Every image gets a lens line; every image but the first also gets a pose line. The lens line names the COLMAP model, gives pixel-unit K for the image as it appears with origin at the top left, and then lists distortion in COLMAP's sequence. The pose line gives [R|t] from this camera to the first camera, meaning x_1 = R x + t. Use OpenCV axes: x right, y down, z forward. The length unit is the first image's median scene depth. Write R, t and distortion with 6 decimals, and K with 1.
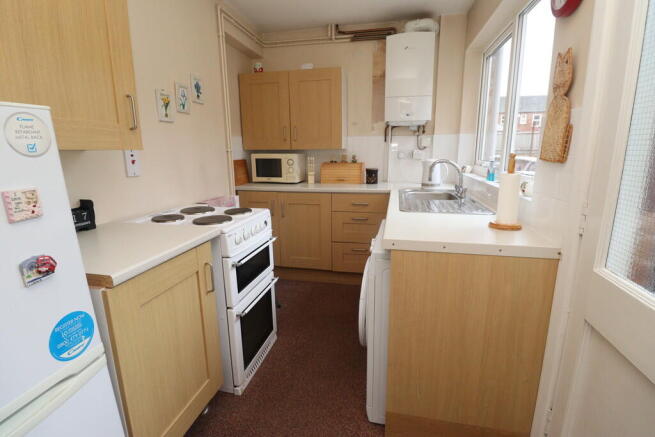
lens RADIAL K [[309.0, 0, 329.3], [0, 309.0, 218.9], [0, 0, 1]] dist [0.002058, -0.000529]
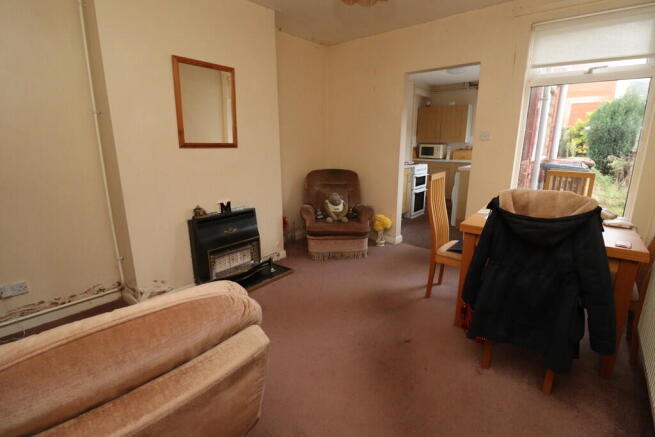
lens RADIAL K [[309.0, 0, 328.7], [0, 309.0, 215.2], [0, 0, 1]] dist [0.002058, -0.000529]
pose [[0.884573, 0.116265, -0.451678, 0.222422], [-0.101302, 0.993206, 0.057266, 0.229418], [0.455268, -0.004900, 0.890341, -1.257558]]
